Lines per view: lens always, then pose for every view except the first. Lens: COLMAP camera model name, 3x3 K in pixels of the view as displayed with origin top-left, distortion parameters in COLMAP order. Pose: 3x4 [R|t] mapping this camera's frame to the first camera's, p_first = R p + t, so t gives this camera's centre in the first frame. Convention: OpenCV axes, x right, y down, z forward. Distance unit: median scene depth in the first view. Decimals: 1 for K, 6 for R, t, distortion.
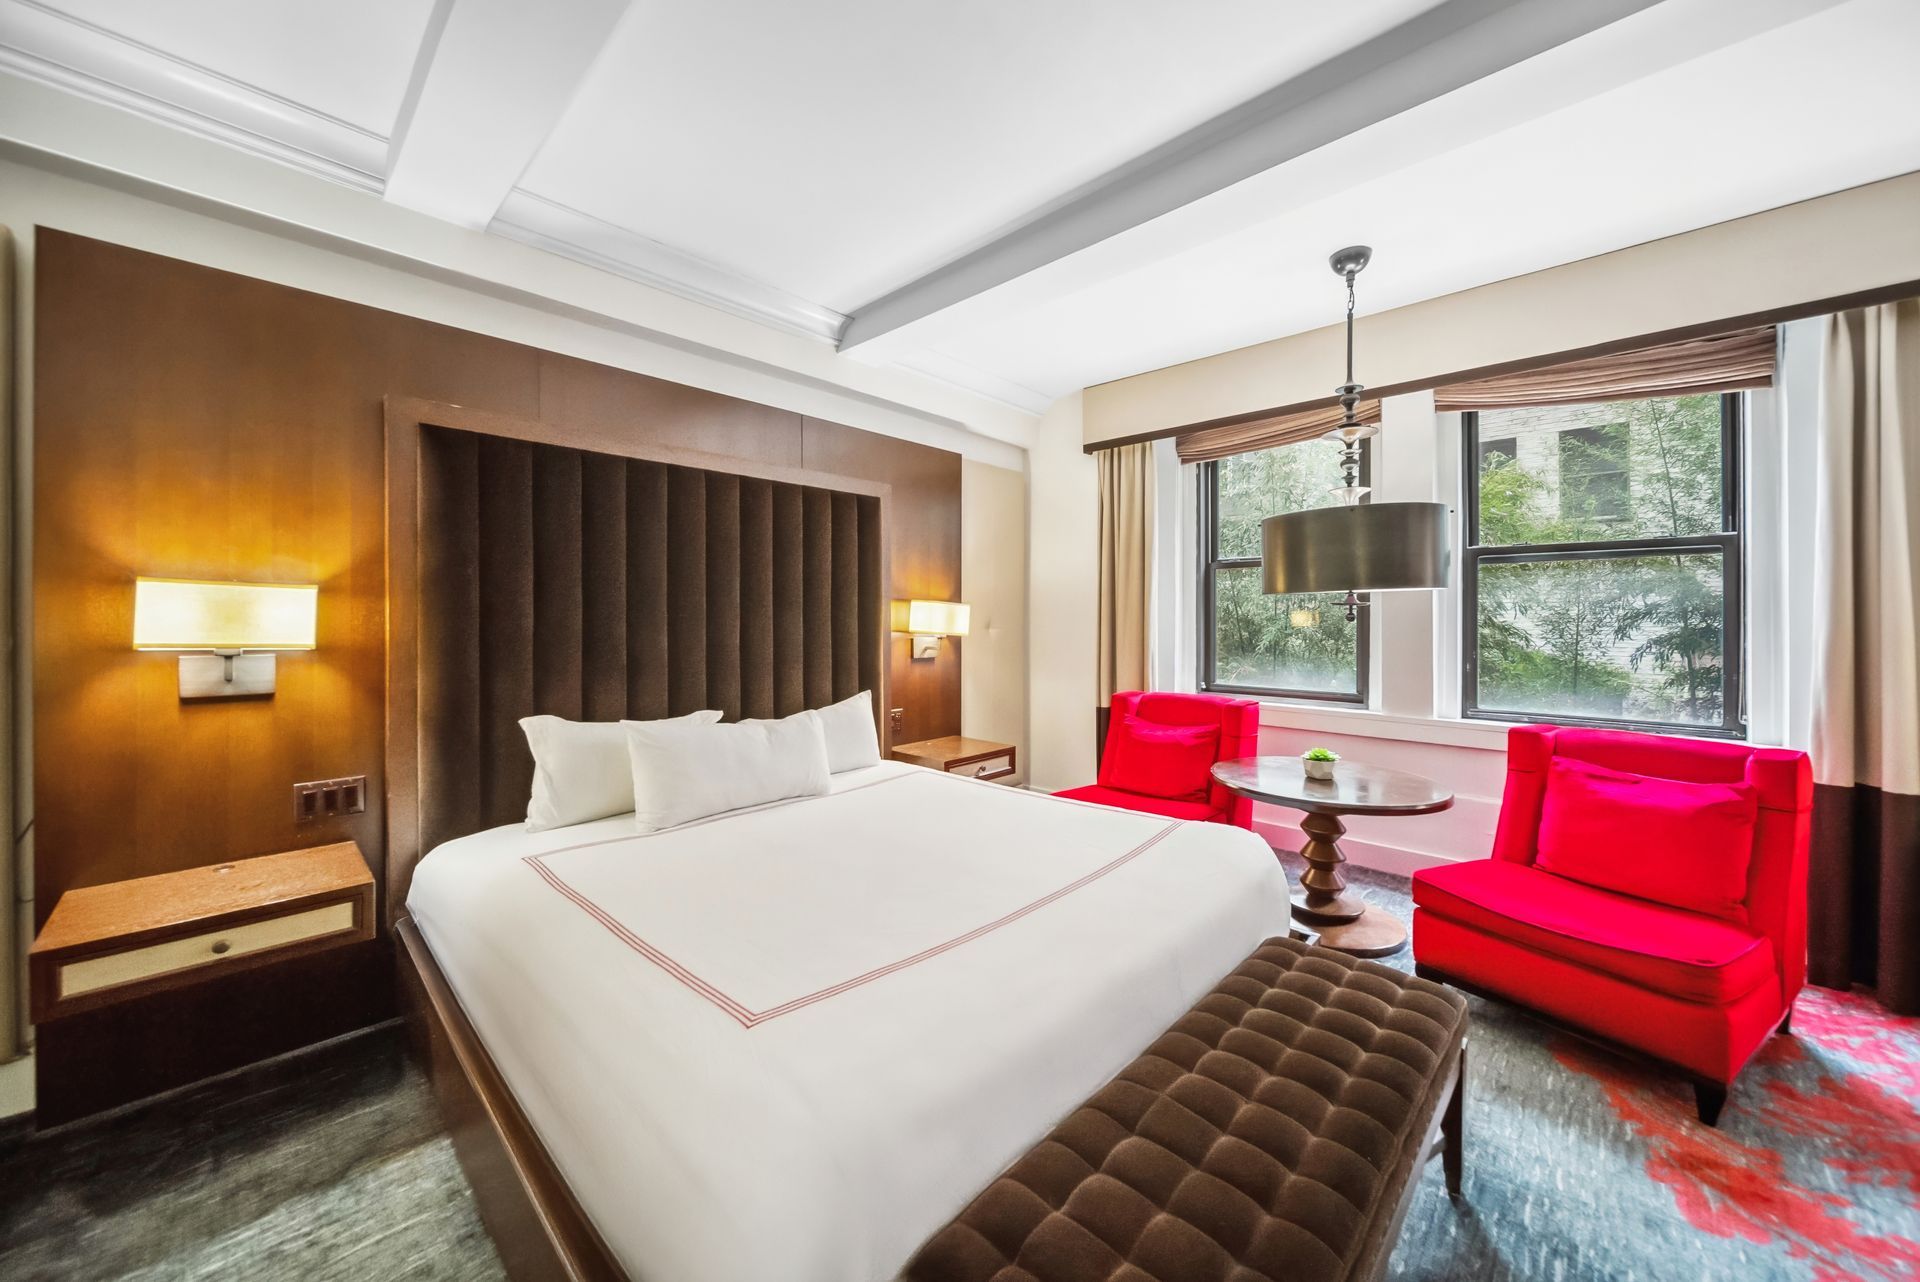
lens RADIAL K [[702.9, 0, 961.6], [0, 702.9, 628.2], [0, 0, 1]] dist [-0.000896, -0.000827]
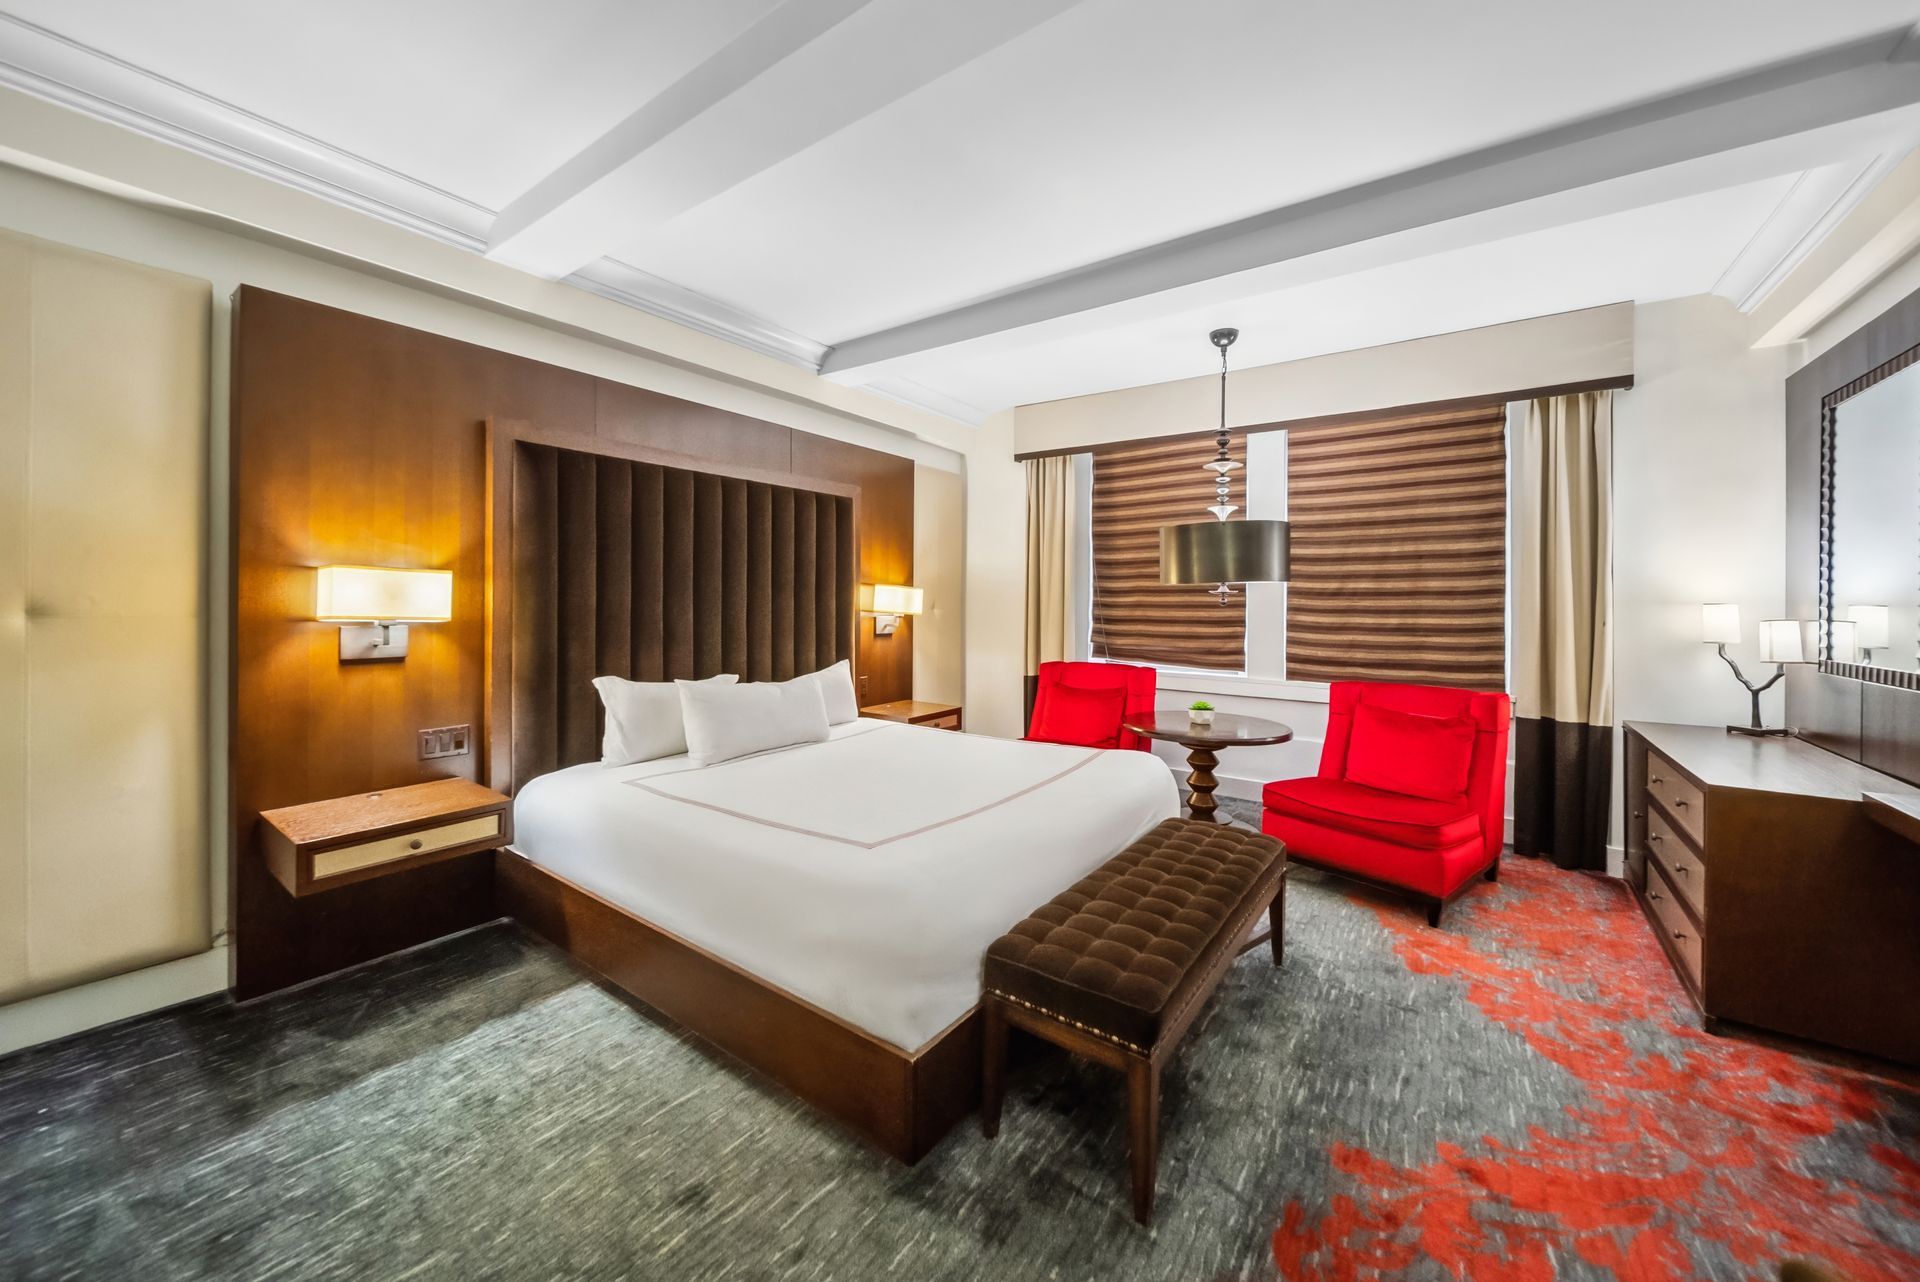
lens RADIAL K [[702.9, 0, 955.7], [0, 702.9, 605.2], [0, 0, 1]] dist [-0.000896, -0.000827]
pose [[0.991309, 0.006861, 0.131374, -0.163059], [-0.006074, 0.999961, -0.006390, 0.003070], [-0.131413, 0.005536, 0.991312, -0.333367]]
